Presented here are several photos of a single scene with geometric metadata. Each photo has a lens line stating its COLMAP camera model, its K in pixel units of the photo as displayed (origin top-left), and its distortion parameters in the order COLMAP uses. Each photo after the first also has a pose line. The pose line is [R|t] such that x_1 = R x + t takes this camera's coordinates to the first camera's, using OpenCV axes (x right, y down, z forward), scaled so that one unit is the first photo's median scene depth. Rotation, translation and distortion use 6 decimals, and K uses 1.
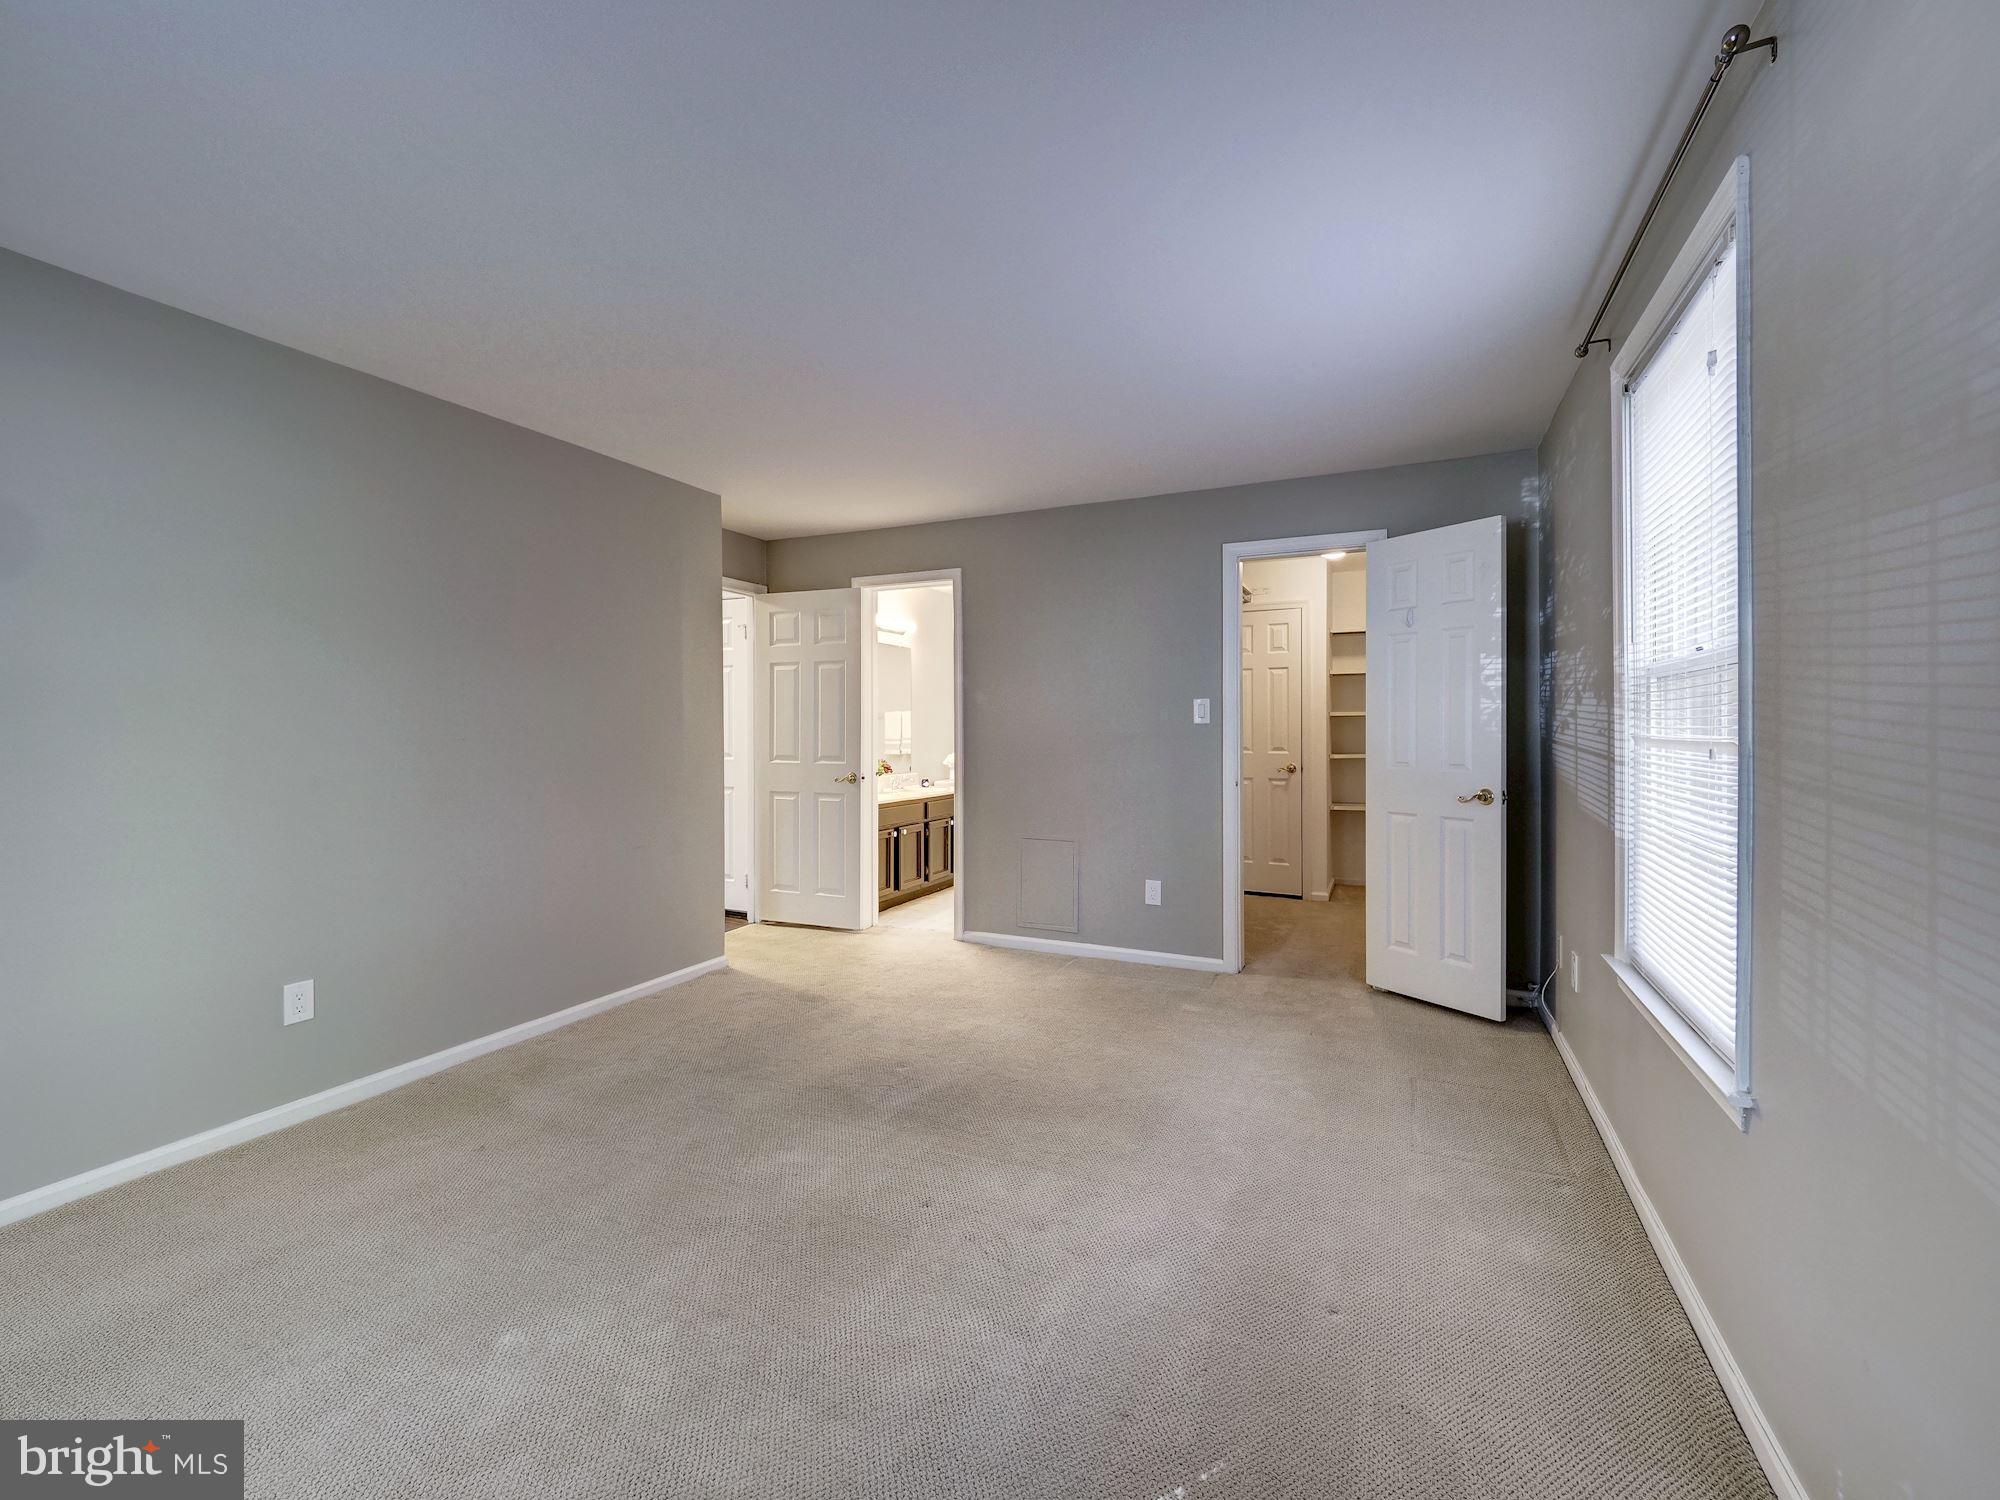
lens RADIAL K [[838.2, 0, 1000.8], [0, 838.2, 736.0], [0, 0, 1]] dist [0.003868, -0.008697]
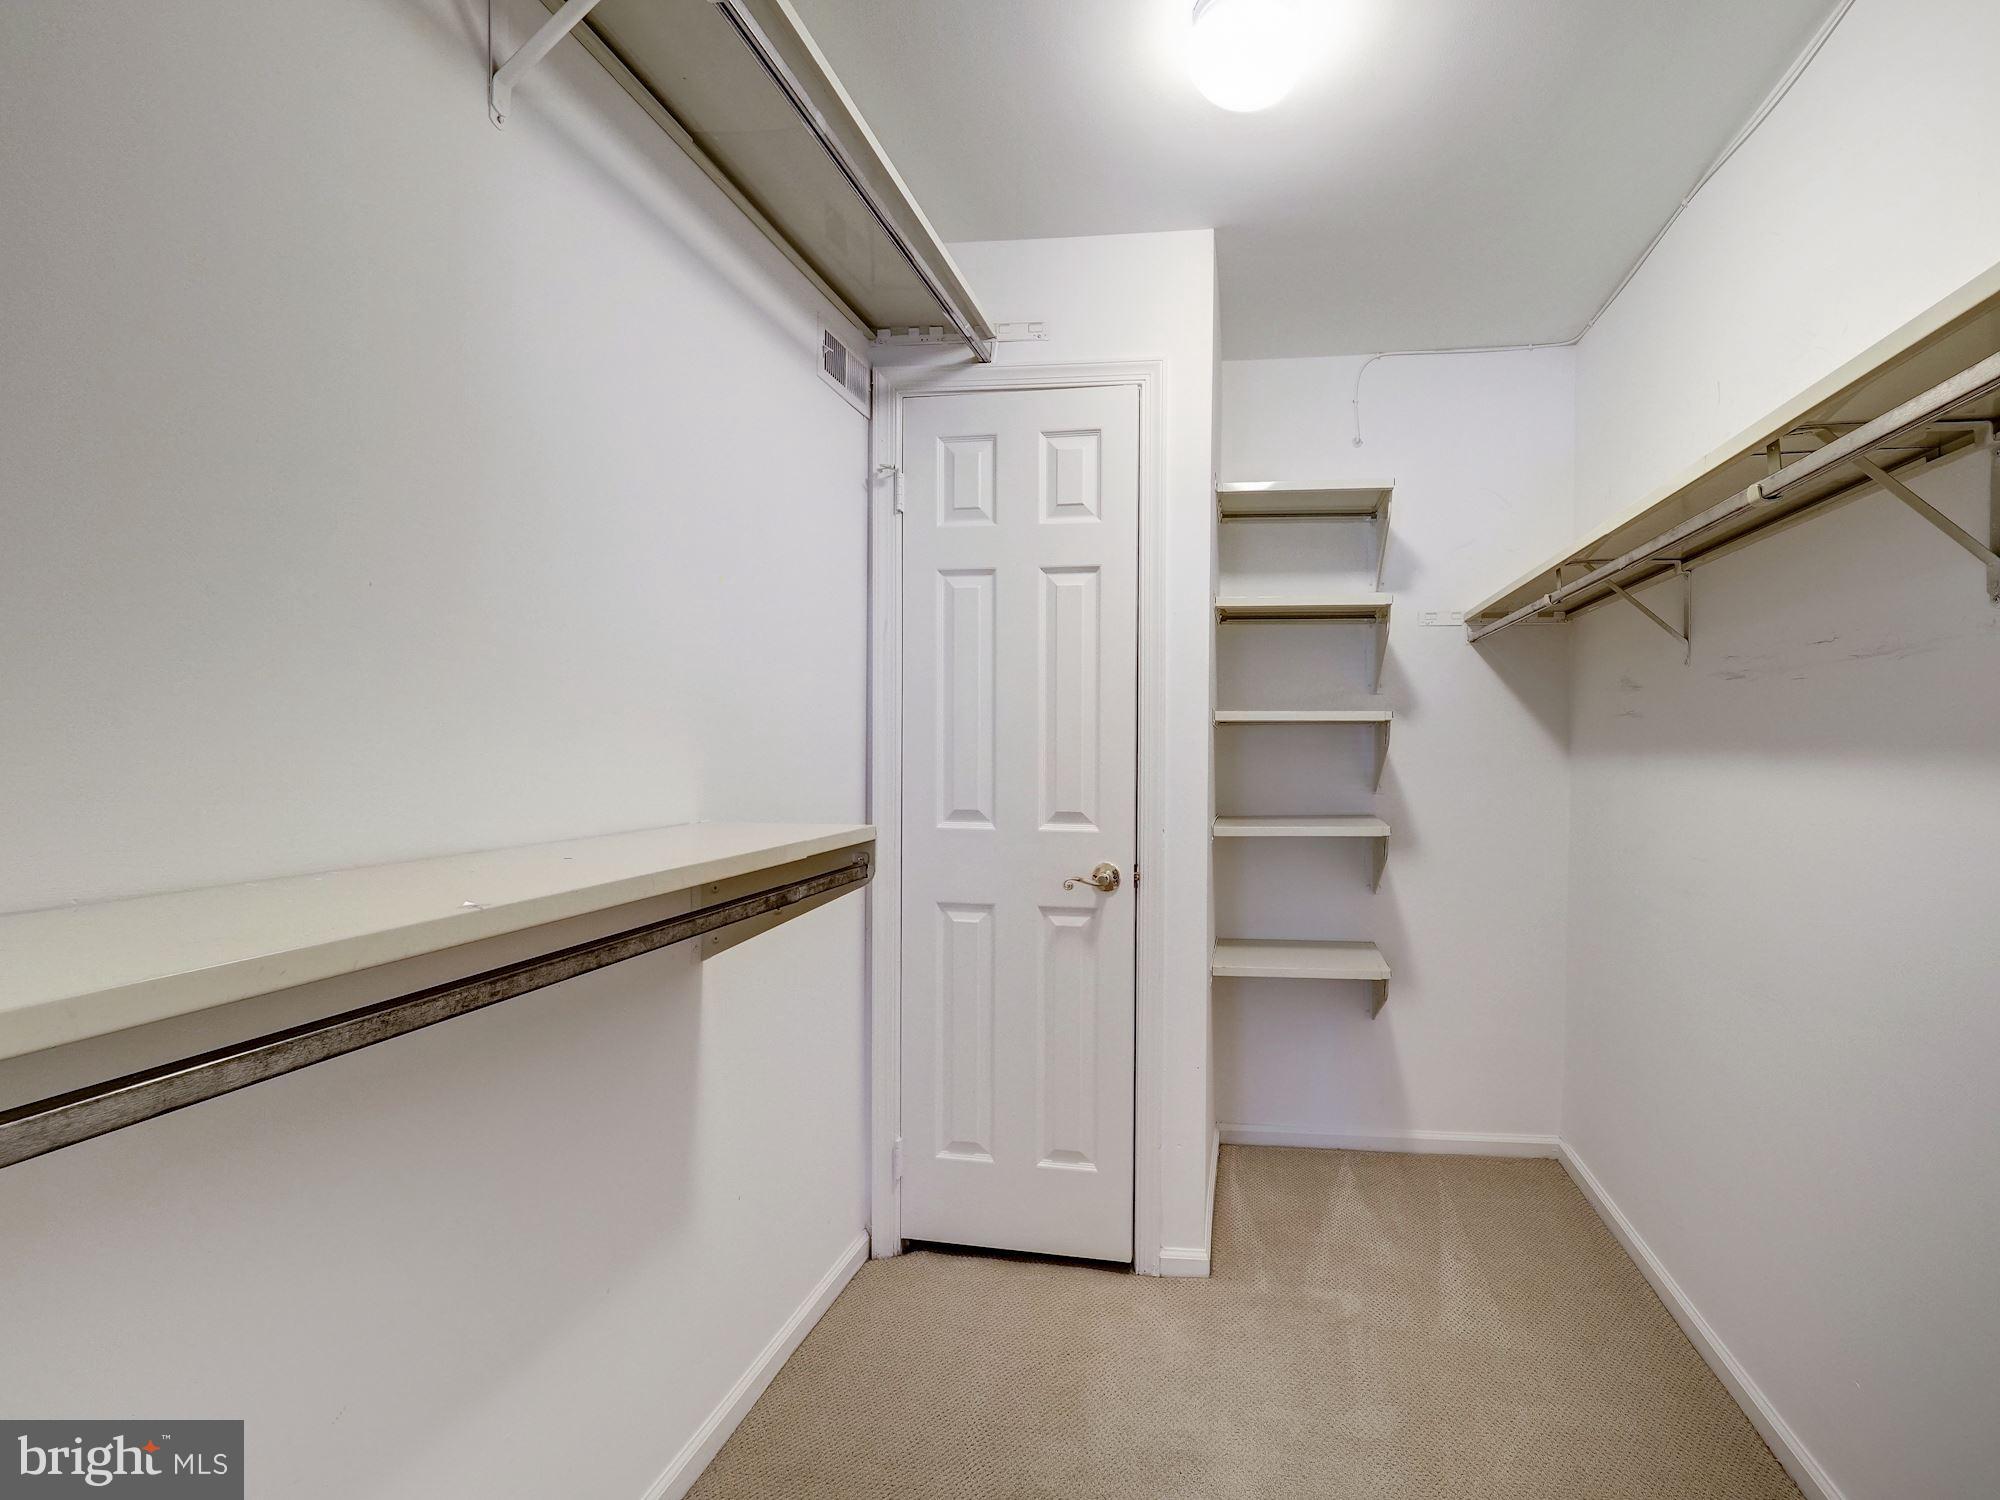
lens RADIAL K [[838.2, 0, 1000.8], [0, 838.2, 736.0], [0, 0, 1]] dist [0.003868, -0.008697]
pose [[0.989438, 0.013936, 0.144288, 0.257081], [-0.013329, 0.999898, -0.005172, -0.014487], [-0.144345, 0.003195, 0.989522, 0.679071]]
